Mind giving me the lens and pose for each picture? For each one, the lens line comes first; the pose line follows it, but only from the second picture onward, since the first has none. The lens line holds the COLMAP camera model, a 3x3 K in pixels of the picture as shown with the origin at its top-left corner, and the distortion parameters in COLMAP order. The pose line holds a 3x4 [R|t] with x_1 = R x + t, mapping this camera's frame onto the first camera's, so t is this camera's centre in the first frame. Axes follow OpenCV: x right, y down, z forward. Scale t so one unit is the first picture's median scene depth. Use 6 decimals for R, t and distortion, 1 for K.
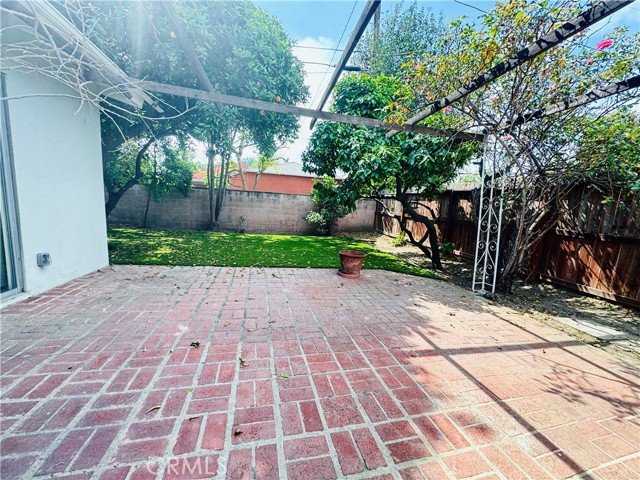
lens RADIAL K [[255.2, 0, 320.4], [0, 255.2, 244.4], [0, 0, 1]] dist [-0.000530, -0.000029]
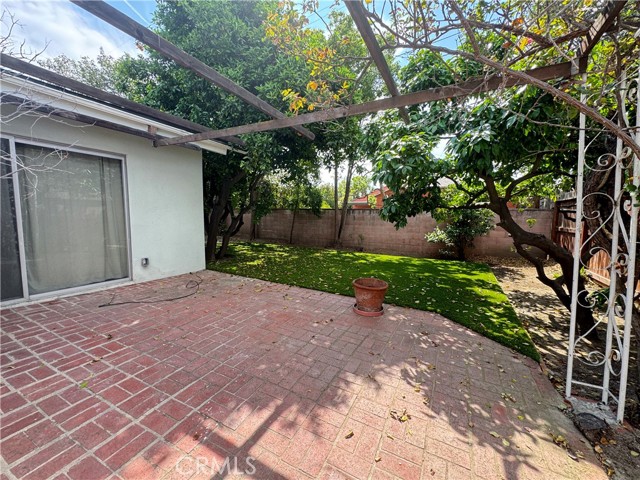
lens RADIAL K [[255.2, 0, 318.5], [0, 255.2, 235.7], [0, 0, 1]] dist [-0.000530, -0.000029]
pose [[0.754839, 0.002186, -0.655907, 0.866634], [-0.070583, 0.994458, -0.077914, -0.061334], [0.652102, 0.105109, 0.750810, 0.518431]]
